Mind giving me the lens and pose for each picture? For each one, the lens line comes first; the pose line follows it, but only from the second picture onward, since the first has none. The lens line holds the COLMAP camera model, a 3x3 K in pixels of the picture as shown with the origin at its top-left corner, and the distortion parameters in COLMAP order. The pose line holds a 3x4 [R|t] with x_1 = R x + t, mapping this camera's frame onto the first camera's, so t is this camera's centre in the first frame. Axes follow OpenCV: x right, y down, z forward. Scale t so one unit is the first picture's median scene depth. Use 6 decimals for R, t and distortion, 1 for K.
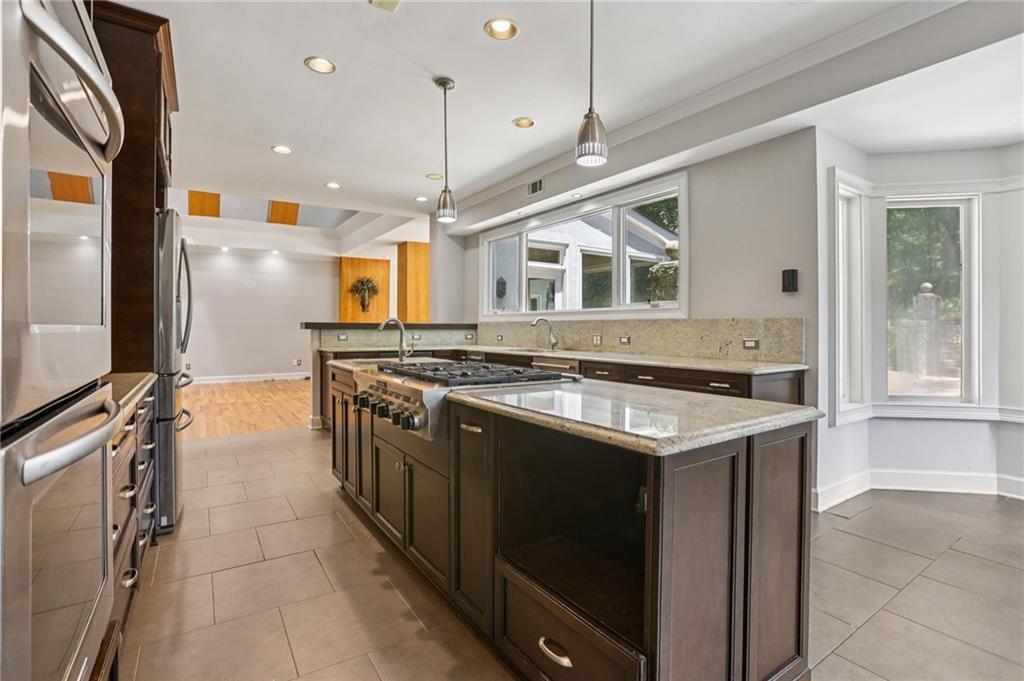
lens RADIAL K [[482.7, 0, 512.4], [0, 482.7, 329.4], [0, 0, 1]] dist [-0.019163, 0.000165]
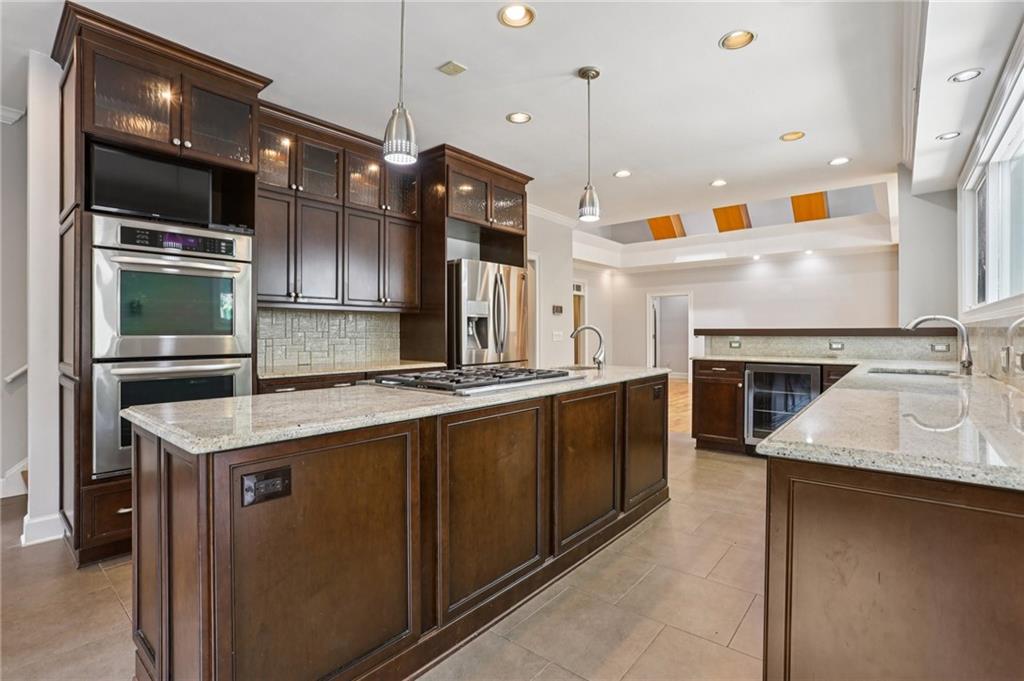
lens RADIAL K [[492.9, 0, 511.2], [0, 492.9, 337.1], [0, 0, 1]] dist [-0.019081, 0.000436]
pose [[0.328983, 0.003497, -0.944329, 0.495024], [-0.002583, 0.999993, 0.002803, 0.001038], [0.944332, 0.001517, 0.328990, 0.375793]]
